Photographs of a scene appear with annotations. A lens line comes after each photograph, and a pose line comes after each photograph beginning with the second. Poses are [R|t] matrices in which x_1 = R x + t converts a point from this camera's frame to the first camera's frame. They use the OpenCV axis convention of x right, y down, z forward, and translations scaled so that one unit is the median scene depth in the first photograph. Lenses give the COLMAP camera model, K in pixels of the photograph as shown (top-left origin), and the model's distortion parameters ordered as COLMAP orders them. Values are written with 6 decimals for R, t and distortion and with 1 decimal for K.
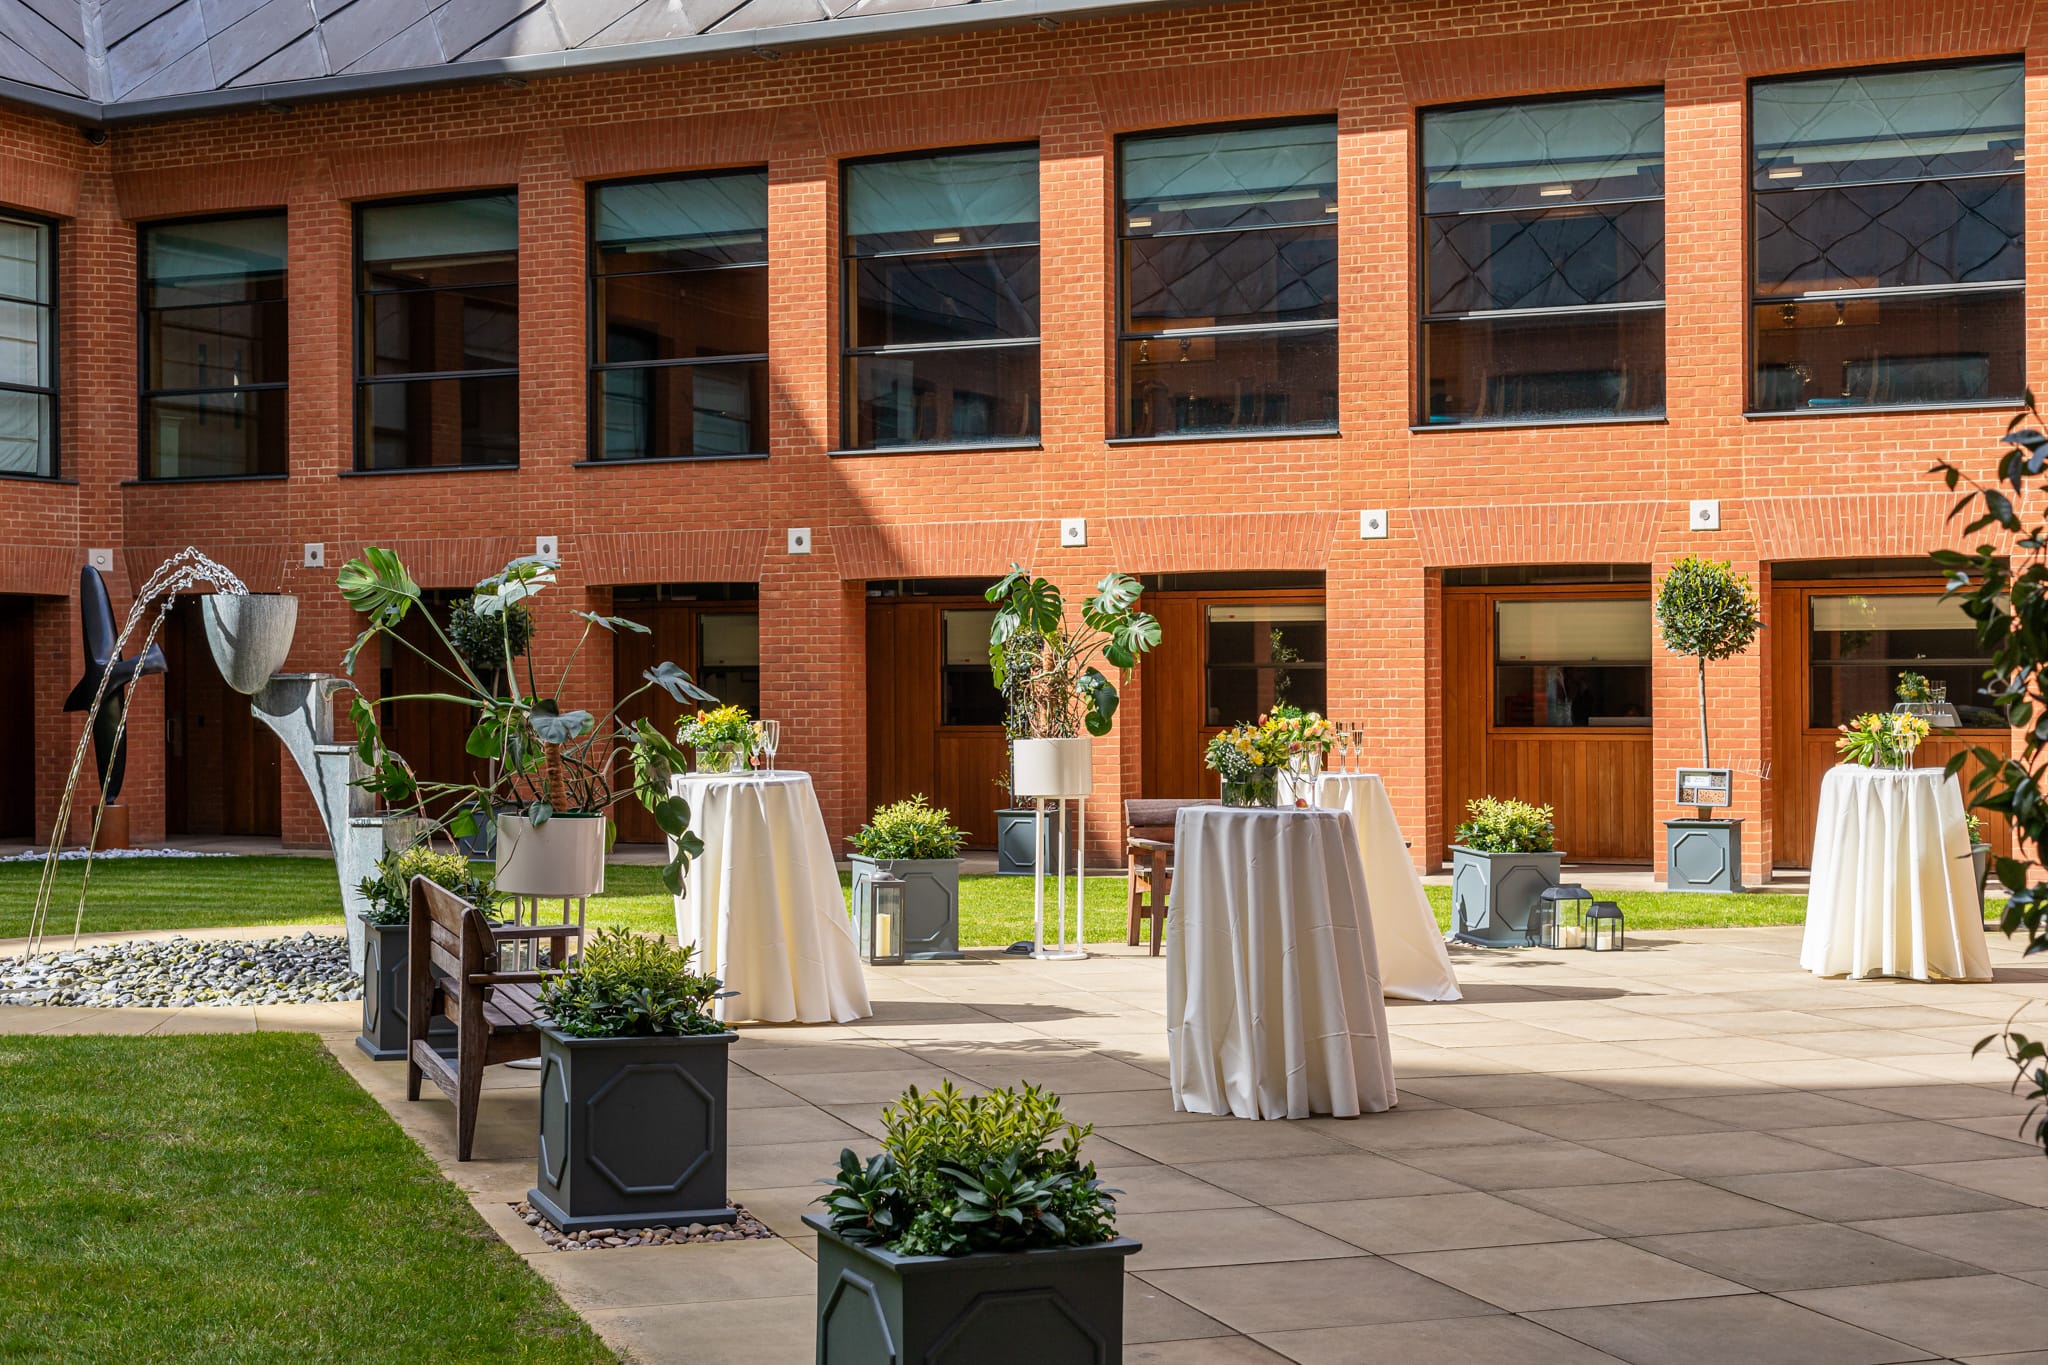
lens RADIAL K [[2734.4, 0, 1024.0], [0, 2734.4, 682.5], [0, 0, 1]] dist [-0.006710, 0.026391]
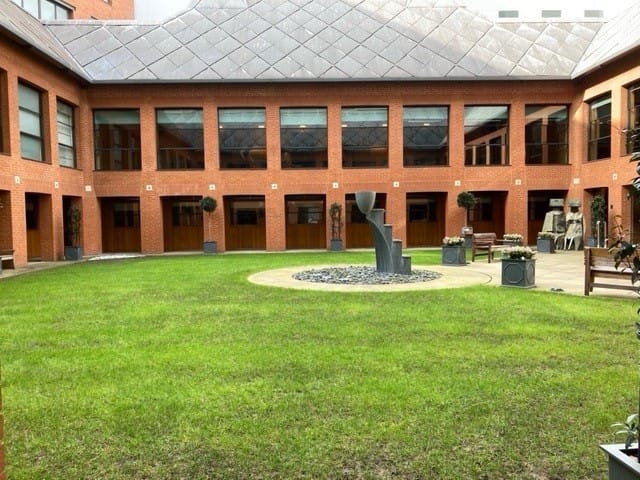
lens RADIAL K [[495.3, 0, 320.0], [0, 495.3, 240.0], [0, 0, 1]] dist [0.056266, -0.000680]
pose [[0.912112, -0.029172, 0.408901, -0.340673], [0.010925, 0.998840, 0.046888, 0.003071], [-0.409795, -0.038300, 0.911373, 0.138540]]
